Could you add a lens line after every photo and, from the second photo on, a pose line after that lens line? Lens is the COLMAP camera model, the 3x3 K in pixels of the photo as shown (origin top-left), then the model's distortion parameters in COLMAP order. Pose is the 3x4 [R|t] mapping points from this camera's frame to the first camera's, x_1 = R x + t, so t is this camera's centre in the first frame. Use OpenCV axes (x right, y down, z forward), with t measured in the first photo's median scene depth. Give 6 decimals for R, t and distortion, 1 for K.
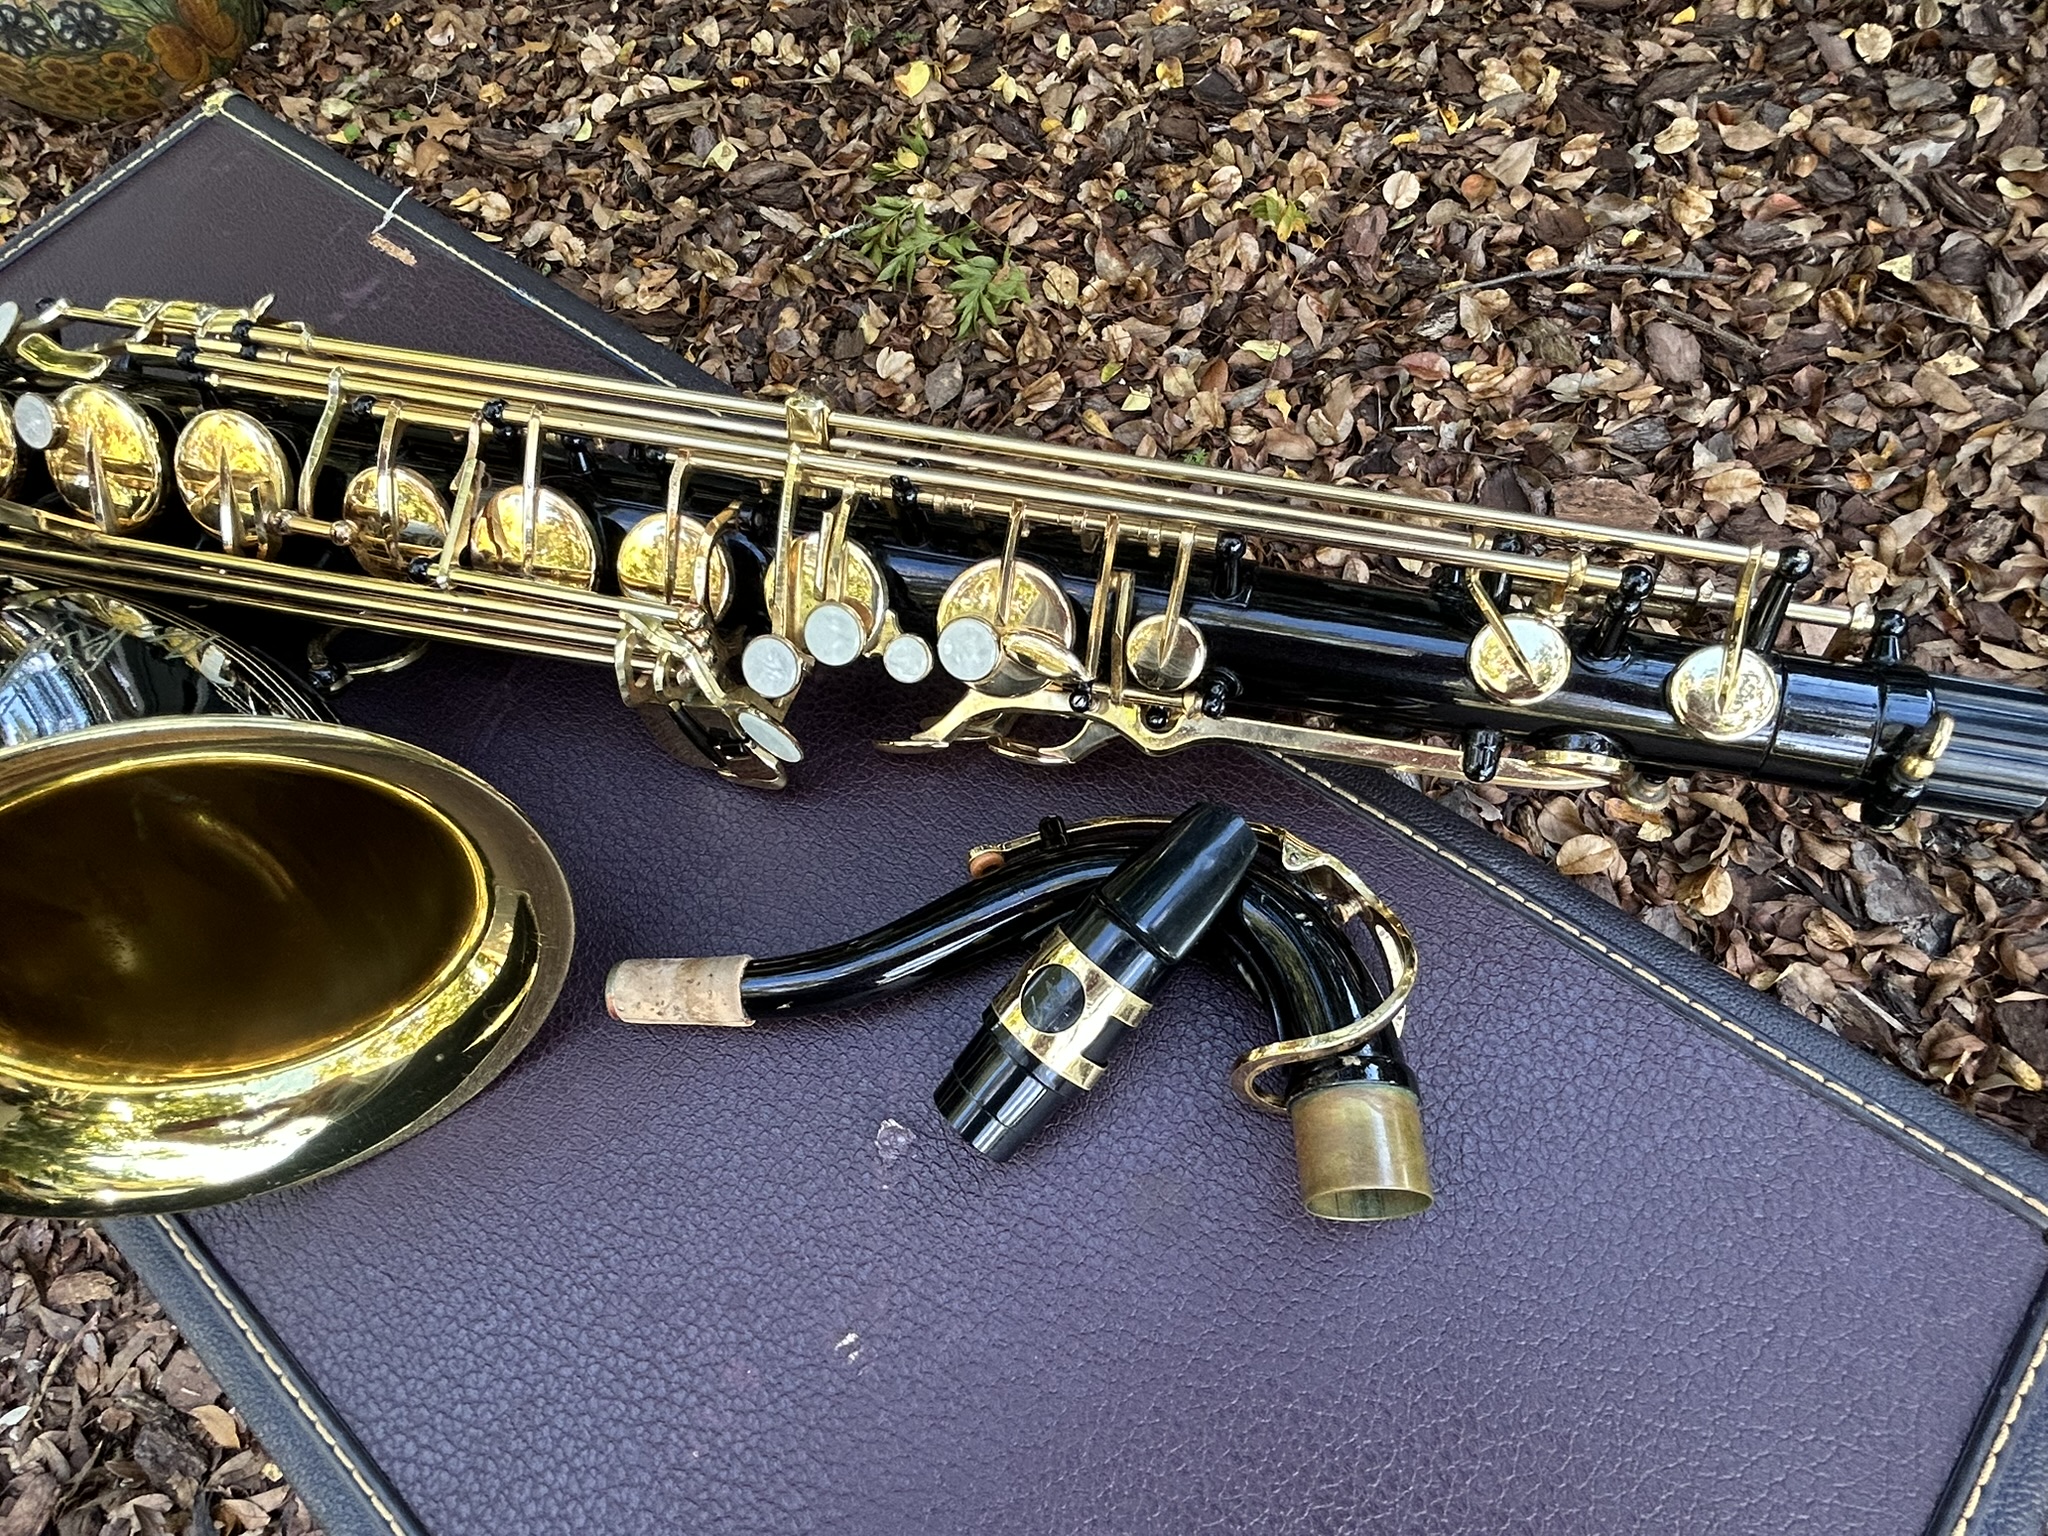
lens RADIAL K [[1221.6, 0, 995.5], [0, 1221.6, 721.1], [0, 0, 1]] dist [-0.017520, 0.011522]
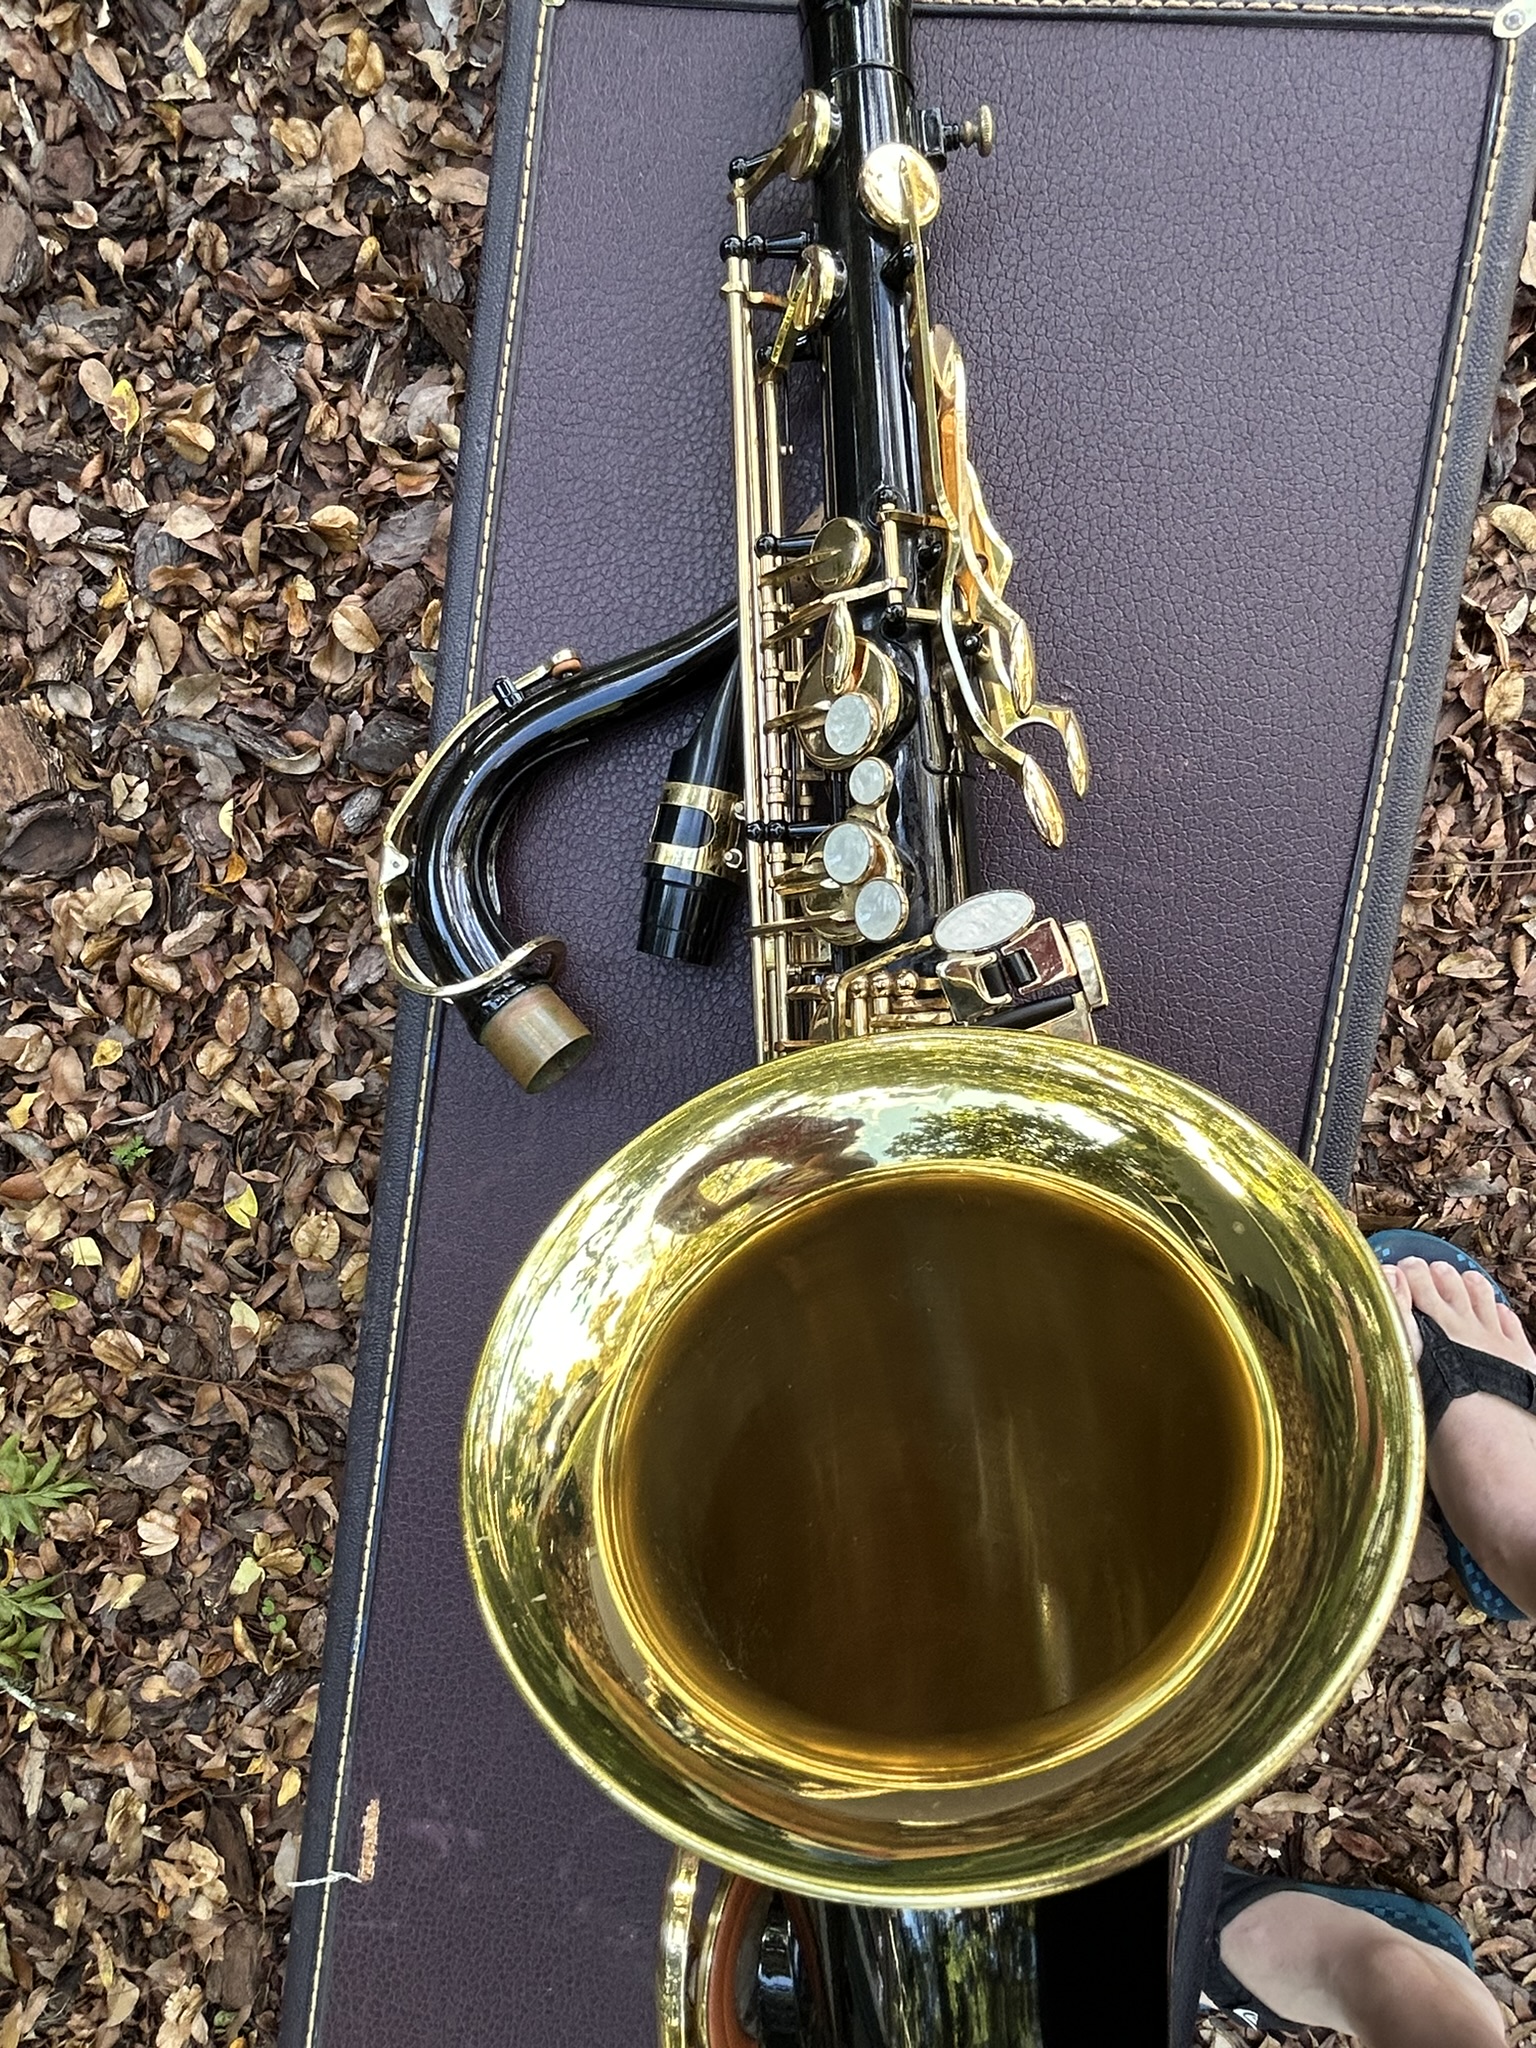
lens RADIAL K [[1303.3, 0, 726.6], [0, 1303.3, 1046.7], [0, 0, 1]] dist [-0.026464, 0.019196]
pose [[-0.486925, -0.862119, 0.140193, -0.118787], [0.847931, -0.428064, 0.312689, -0.099054], [-0.209564, 0.271130, 0.939453, -0.032454]]
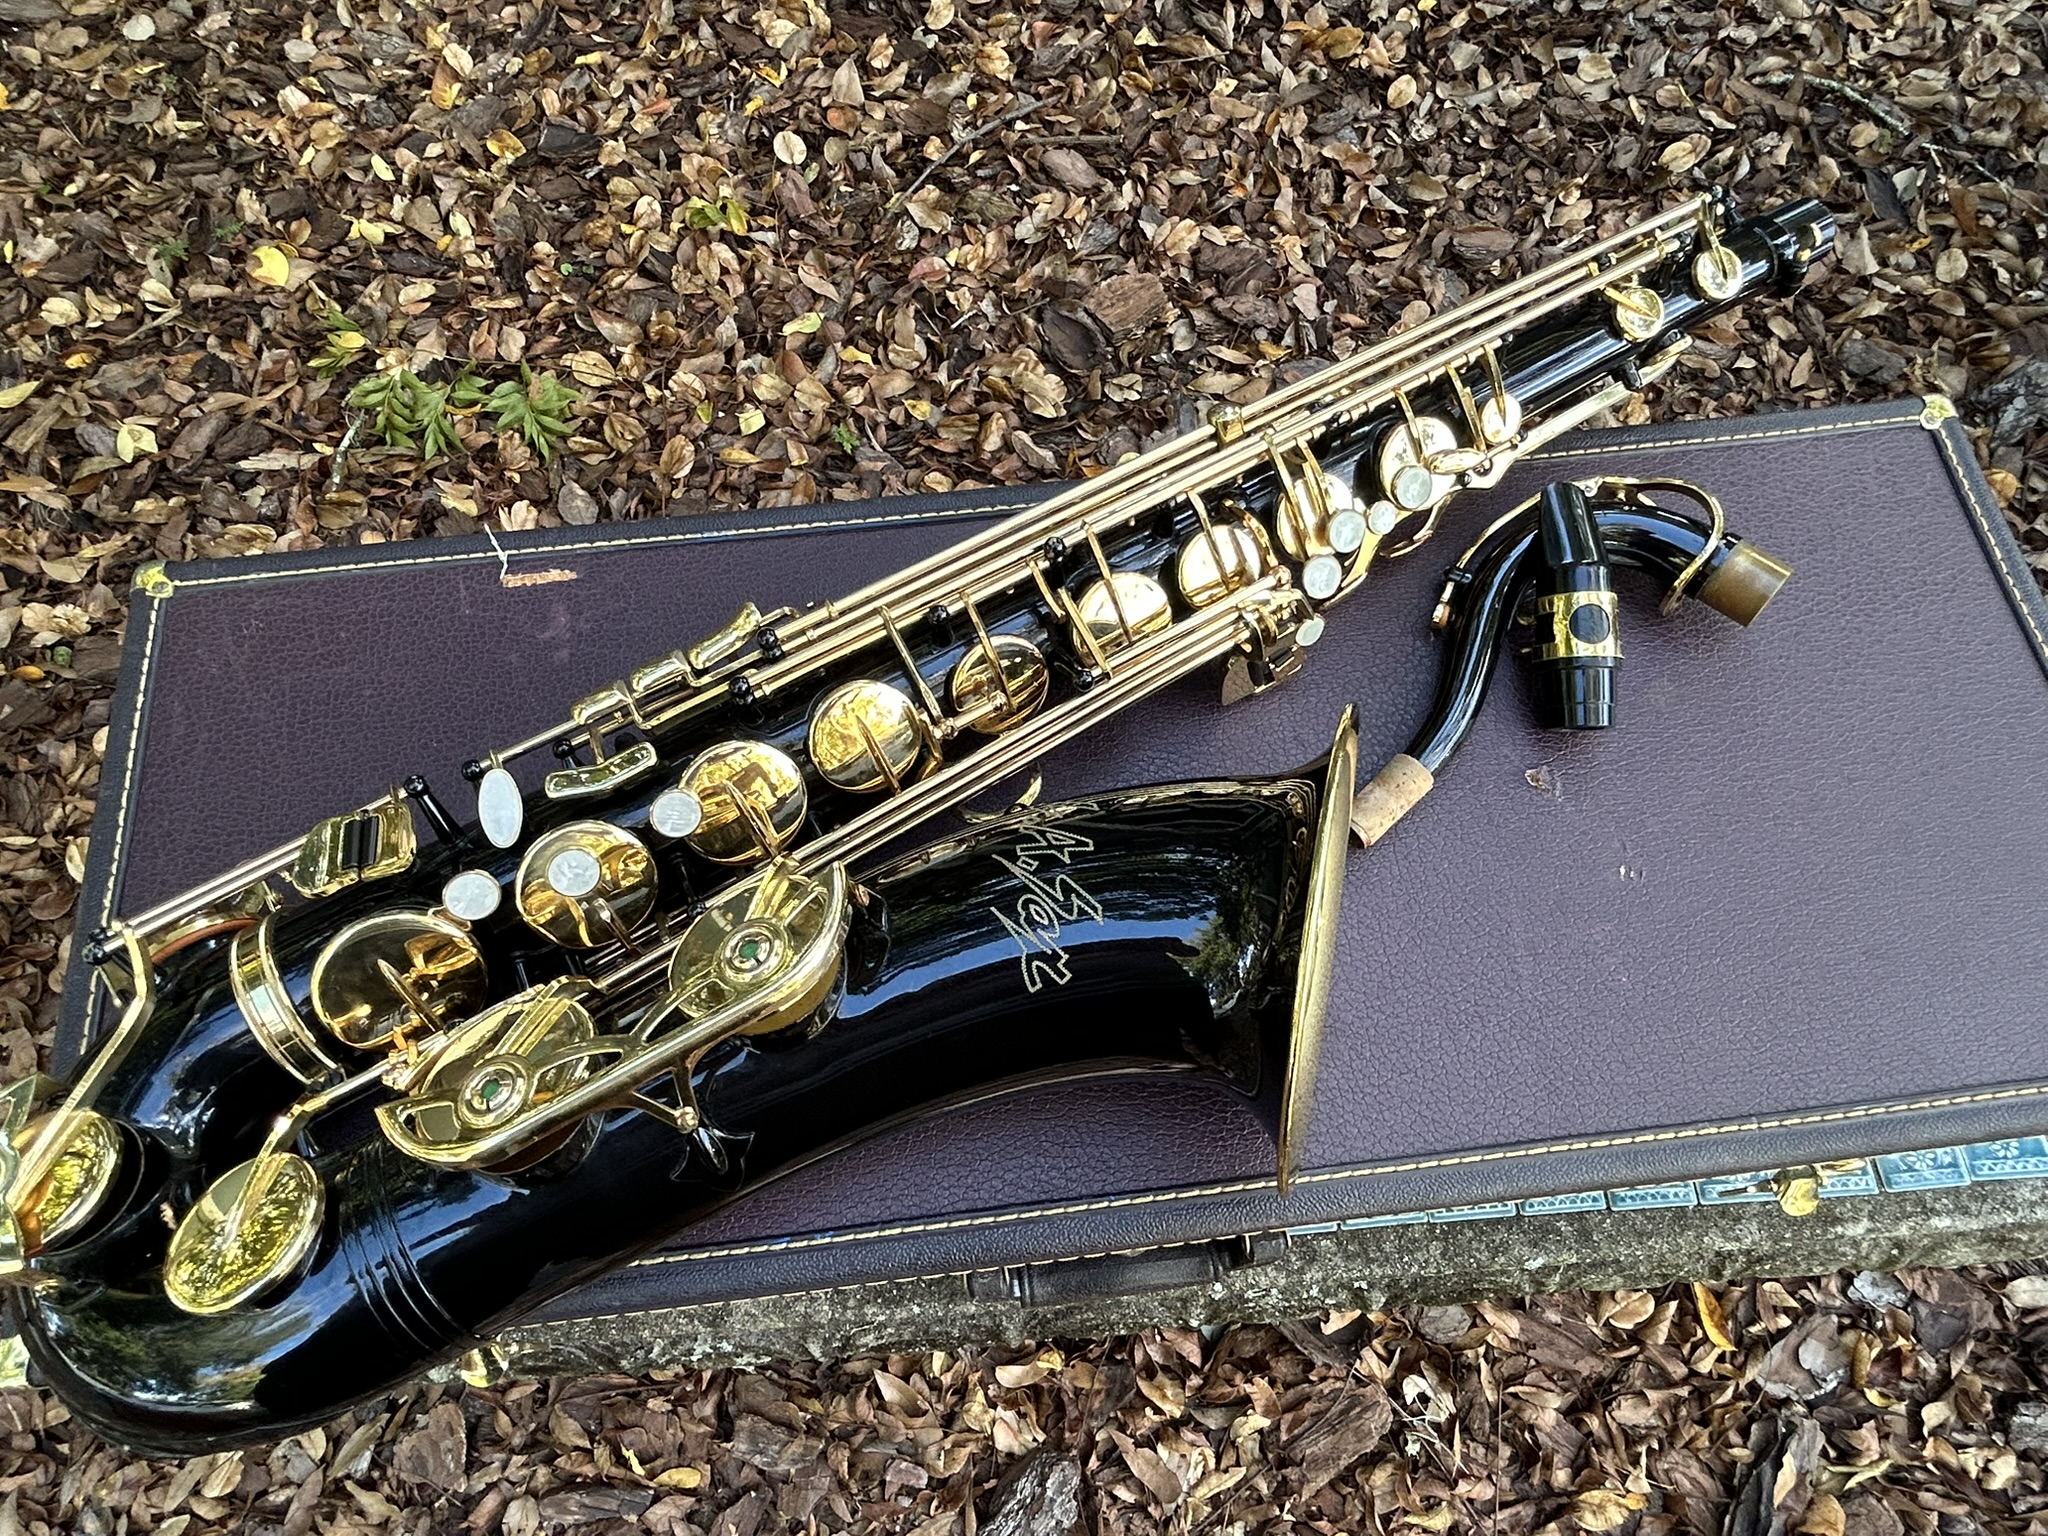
lens RADIAL K [[1221.6, 0, 1008.2], [0, 1221.6, 732.3], [0, 0, 1]] dist [-0.017520, 0.011522]
pose [[0.694372, -0.604171, 0.390929, -0.320366], [0.586700, 0.789862, 0.178609, -0.107258], [-0.416690, 0.105337, 0.902925, -0.037029]]
